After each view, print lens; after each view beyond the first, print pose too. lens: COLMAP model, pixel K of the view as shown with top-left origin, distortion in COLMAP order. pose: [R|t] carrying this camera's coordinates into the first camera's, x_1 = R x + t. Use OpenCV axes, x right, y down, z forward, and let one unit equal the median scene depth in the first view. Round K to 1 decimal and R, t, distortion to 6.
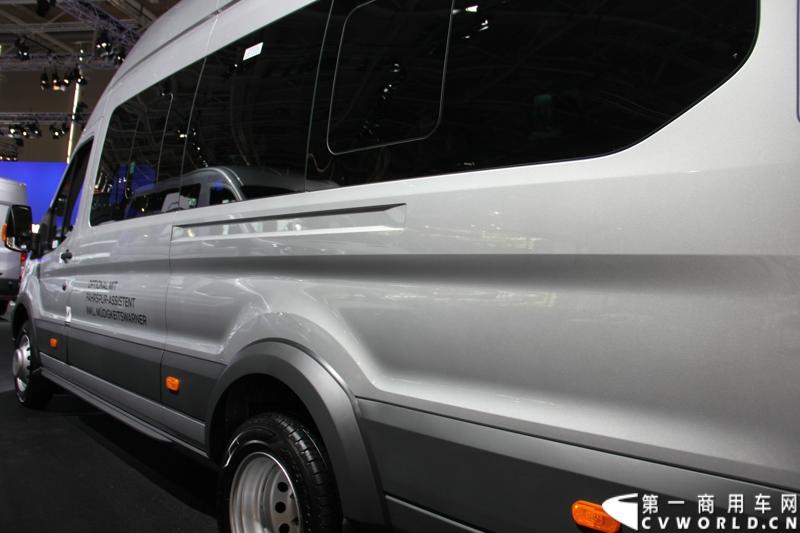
lens RADIAL K [[656.3, 0, 399.3], [0, 656.3, 266.9], [0, 0, 1]] dist [-0.157269, 0.107957]
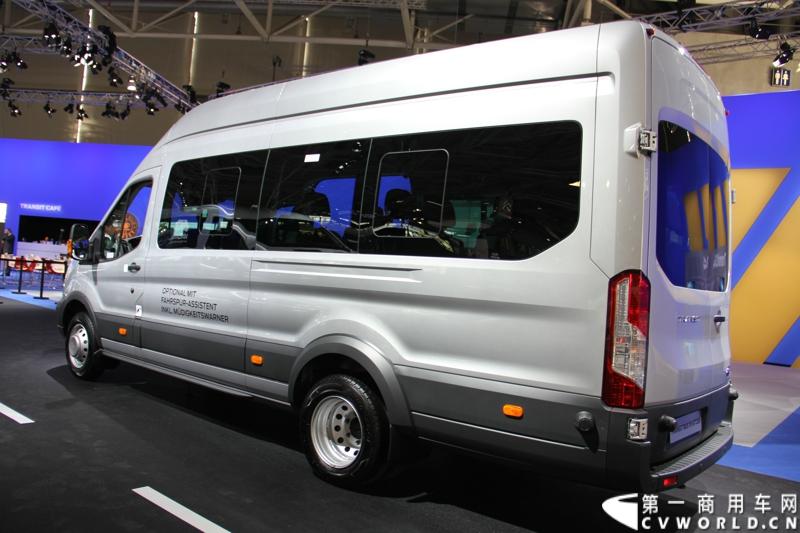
lens RADIAL K [[656.3, 0, 403.0], [0, 656.3, 262.9], [0, 0, 1]] dist [-0.157269, 0.107957]
pose [[0.990824, 0.004545, 0.135085, -0.203428], [-0.009348, 0.999345, 0.034946, -0.117646], [-0.134838, -0.035888, 0.990218, -0.633588]]
